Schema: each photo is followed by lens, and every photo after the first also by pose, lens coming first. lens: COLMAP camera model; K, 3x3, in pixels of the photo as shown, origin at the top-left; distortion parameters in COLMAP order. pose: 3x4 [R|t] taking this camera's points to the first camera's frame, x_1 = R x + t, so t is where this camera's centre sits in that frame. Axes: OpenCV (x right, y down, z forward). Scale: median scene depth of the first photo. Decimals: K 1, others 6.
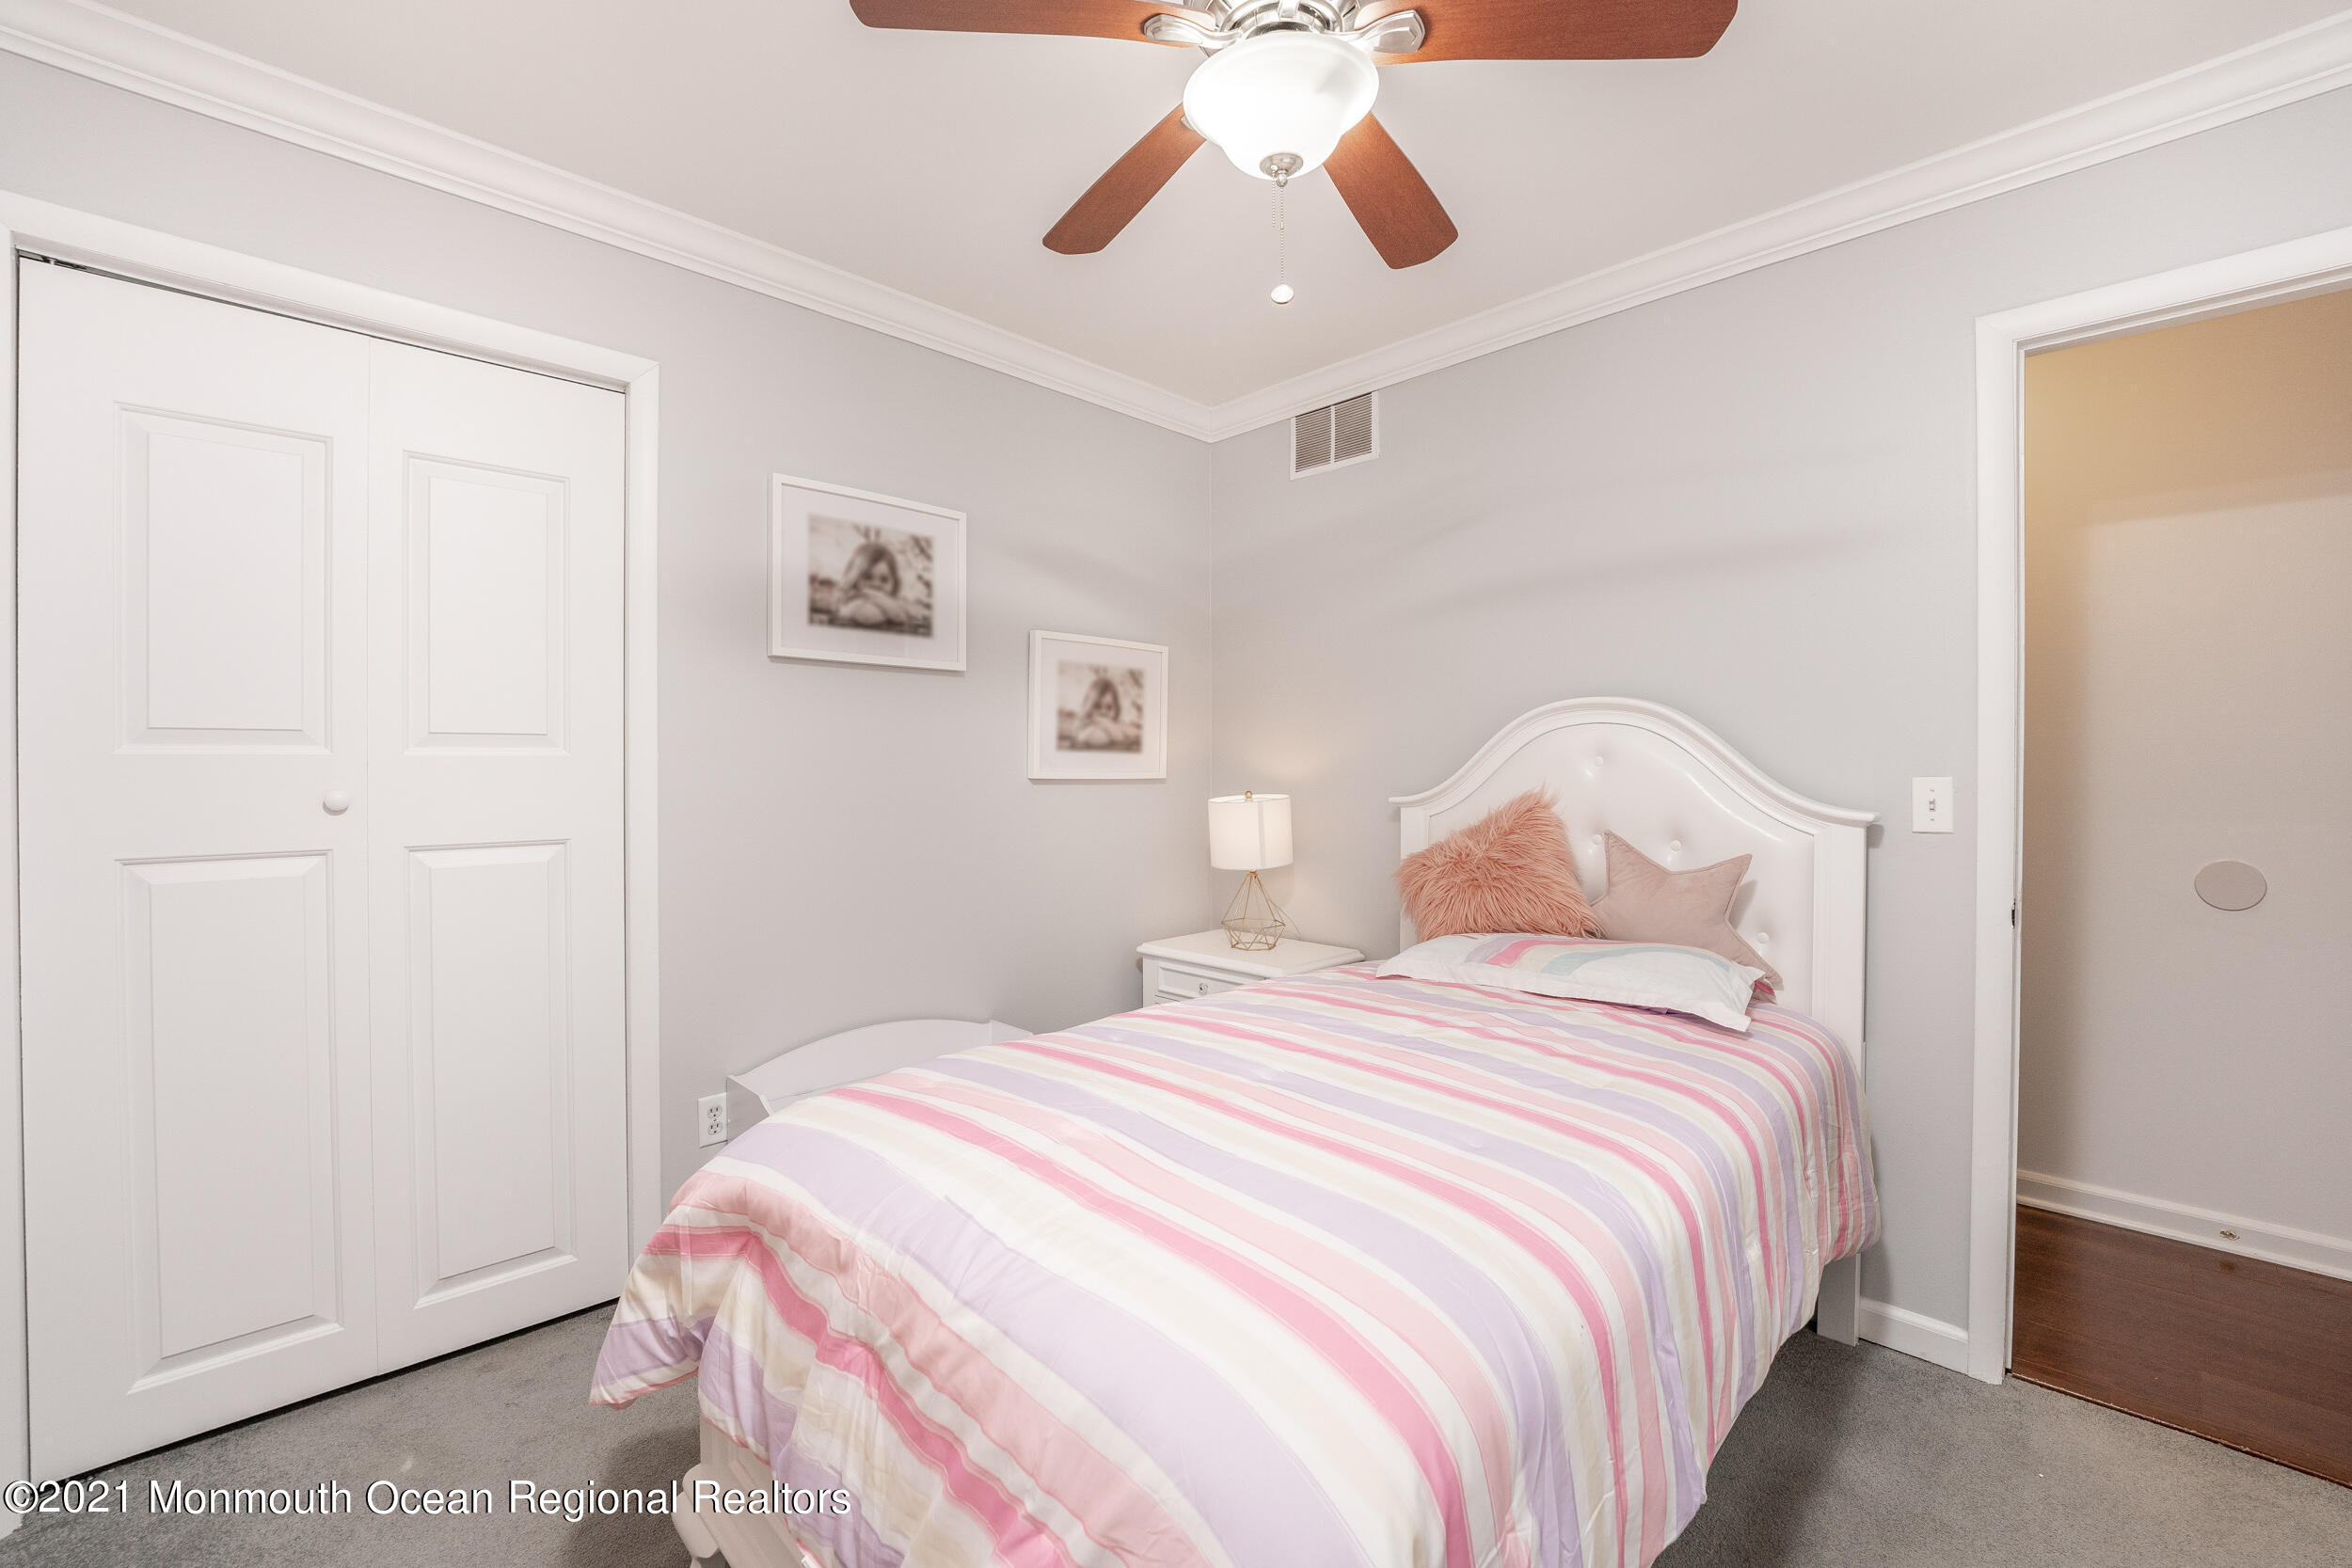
lens RADIAL K [[970.3, 0, 1163.7], [0, 970.3, 789.8], [0, 0, 1]] dist [-0.025844, 0.000322]
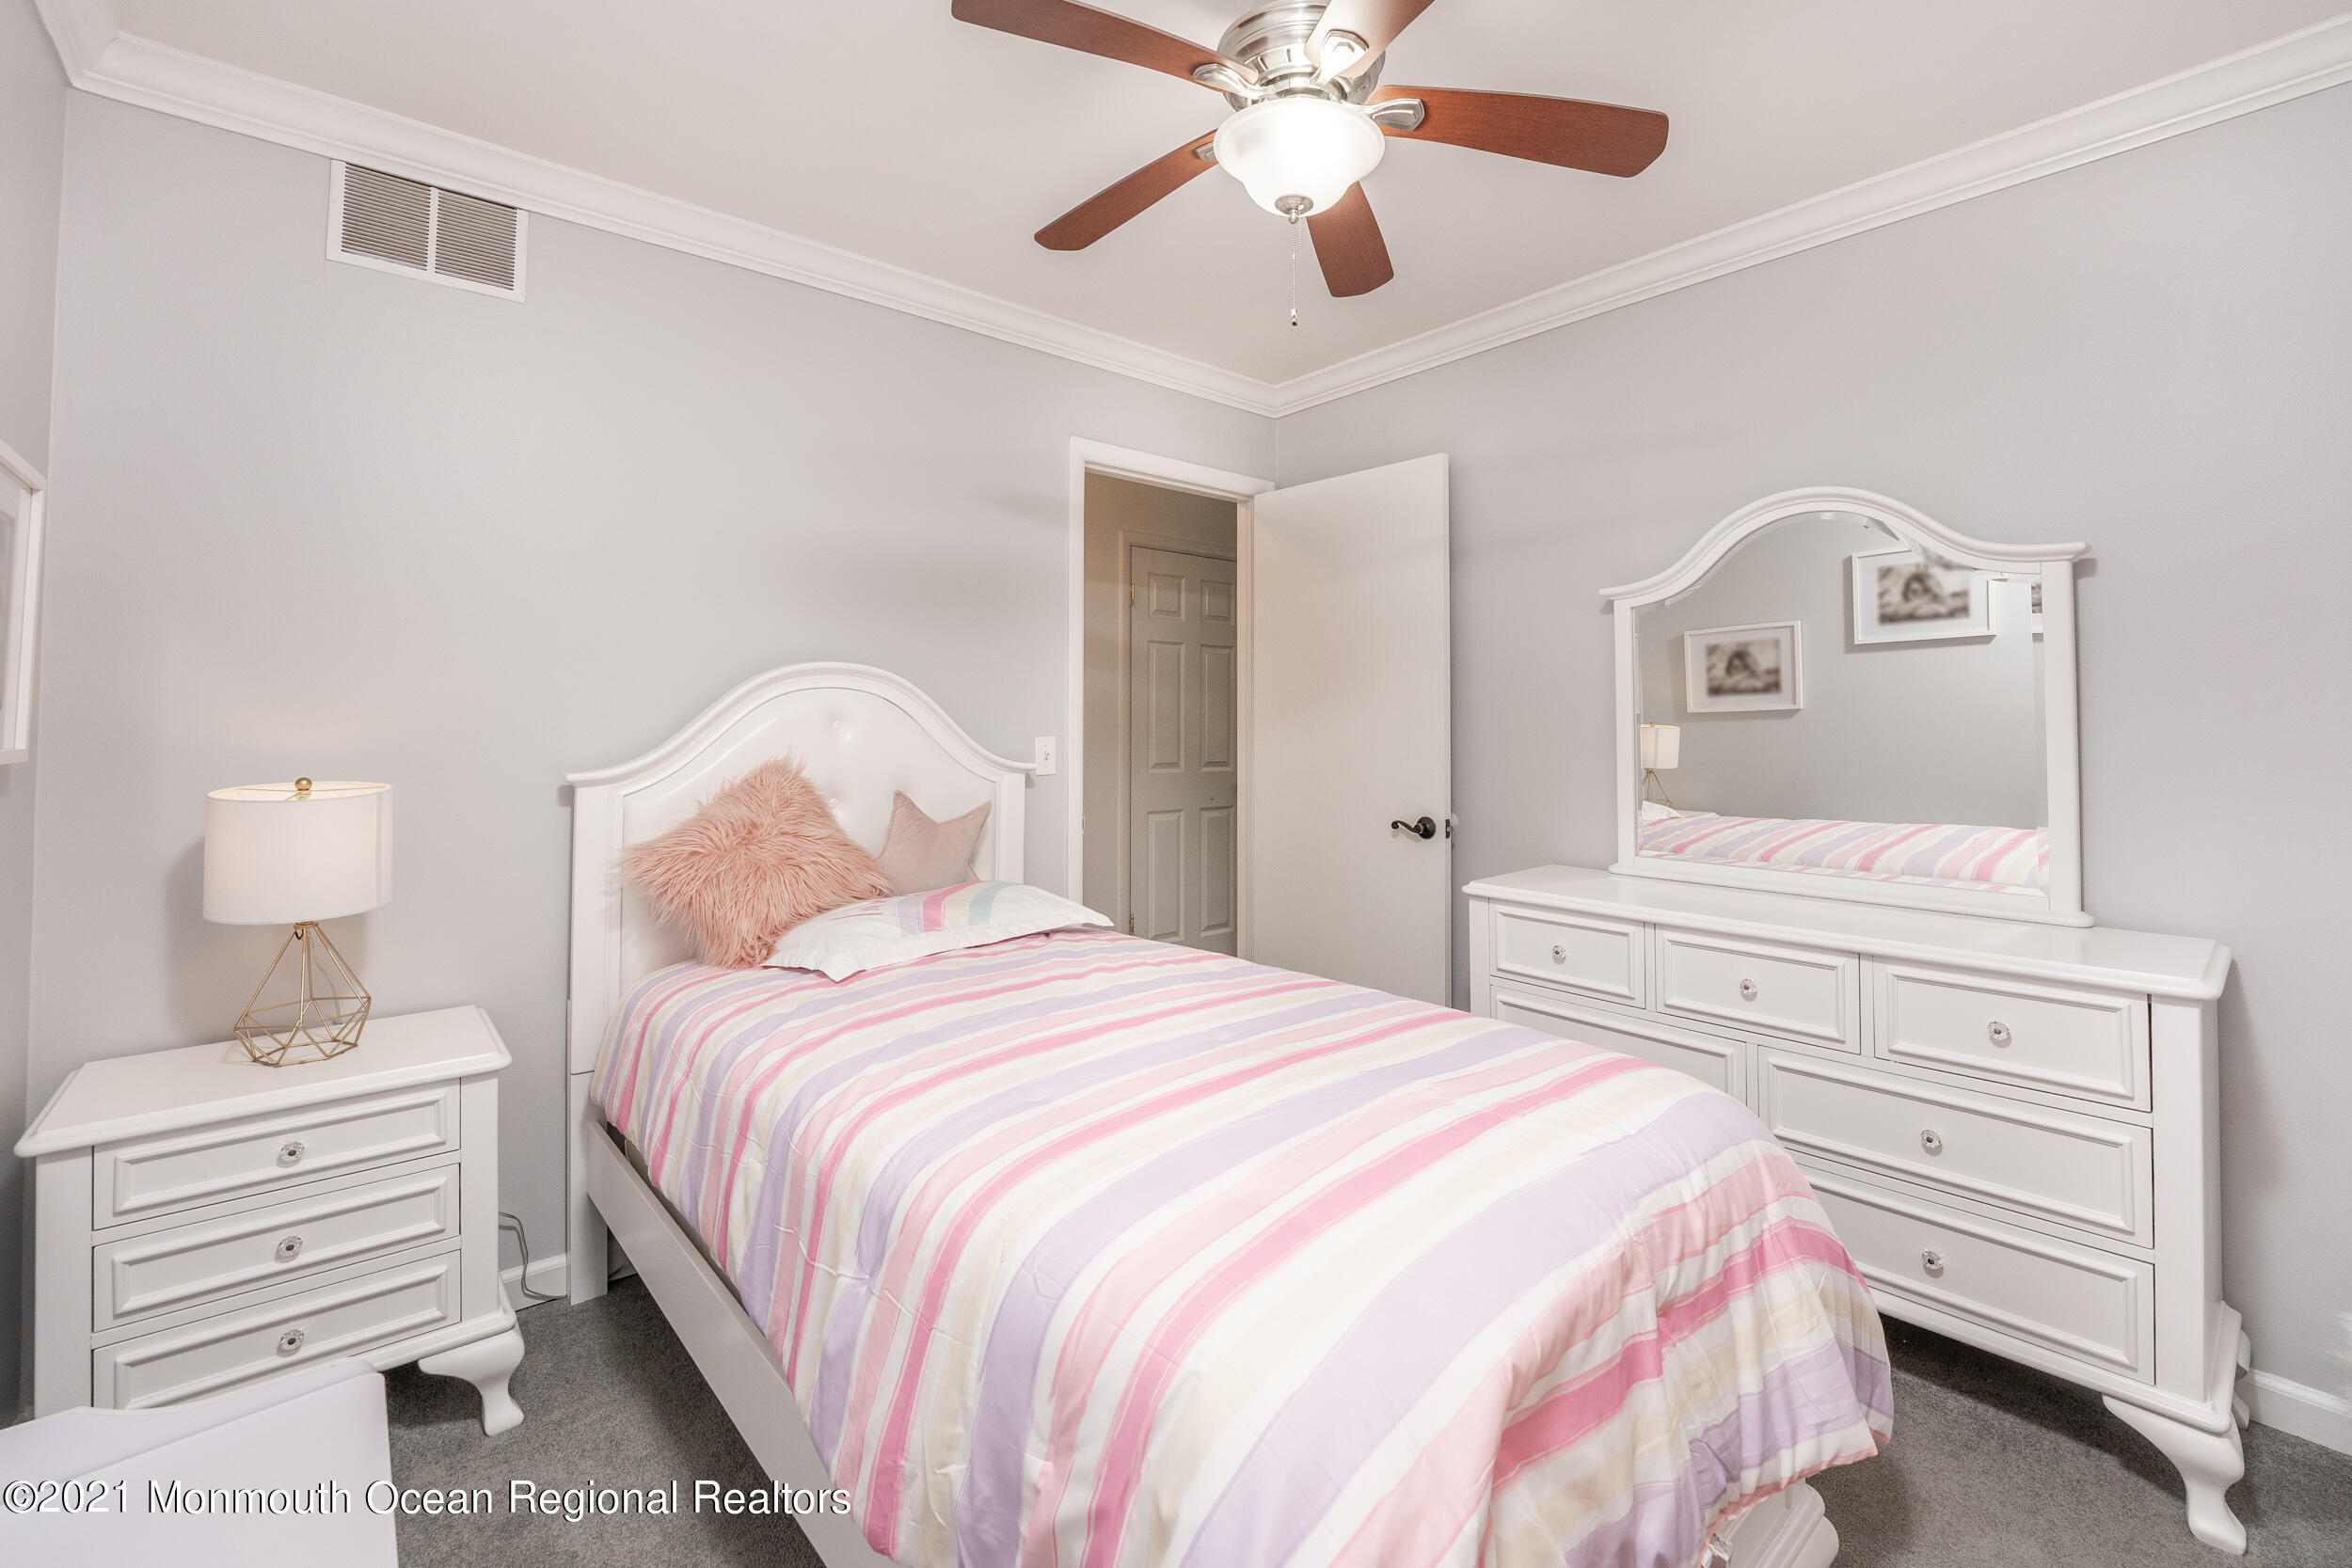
lens RADIAL K [[1001.5, 0, 1171.8], [0, 1001.5, 692.1], [0, 0, 1]] dist [-0.032449, -0.000094]
pose [[0.066516, 0.034571, 0.997186, -0.581450], [0.026858, 0.998975, -0.036425, -0.017255], [-0.997424, 0.029205, 0.065519, 0.597087]]
